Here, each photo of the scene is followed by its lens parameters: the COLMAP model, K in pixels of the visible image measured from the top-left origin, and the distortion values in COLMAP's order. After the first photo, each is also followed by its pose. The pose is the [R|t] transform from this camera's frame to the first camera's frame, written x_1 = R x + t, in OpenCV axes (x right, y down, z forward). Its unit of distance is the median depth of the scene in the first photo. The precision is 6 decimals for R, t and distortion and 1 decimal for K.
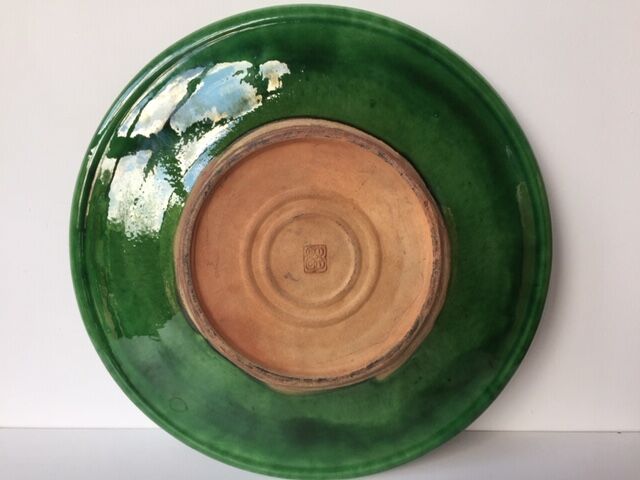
lens RADIAL K [[548.4, 0, 319.7], [0, 548.4, 242.4], [0, 0, 1]] dist [-0.003466, 0.001619]
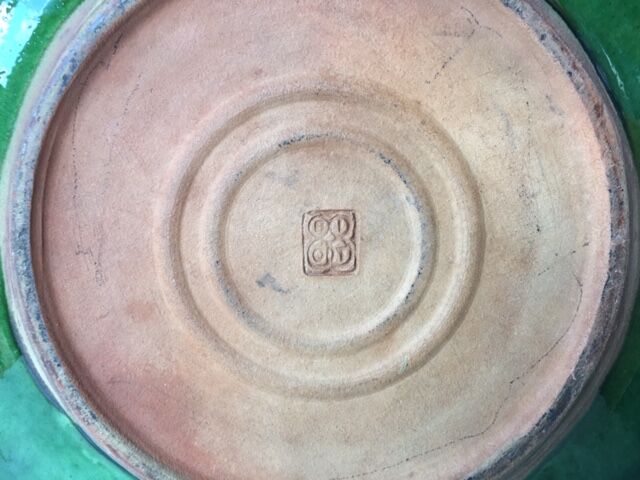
lens RADIAL K [[548.4, 0, 320.1], [0, 548.4, 238.5], [0, 0, 1]] dist [-0.003466, 0.001619]
pose [[0.999925, 0.008486, 0.008791, -0.019017], [-0.008485, 0.999964, -0.000130, 0.027317], [-0.008792, 0.000055, 0.999961, 0.570607]]
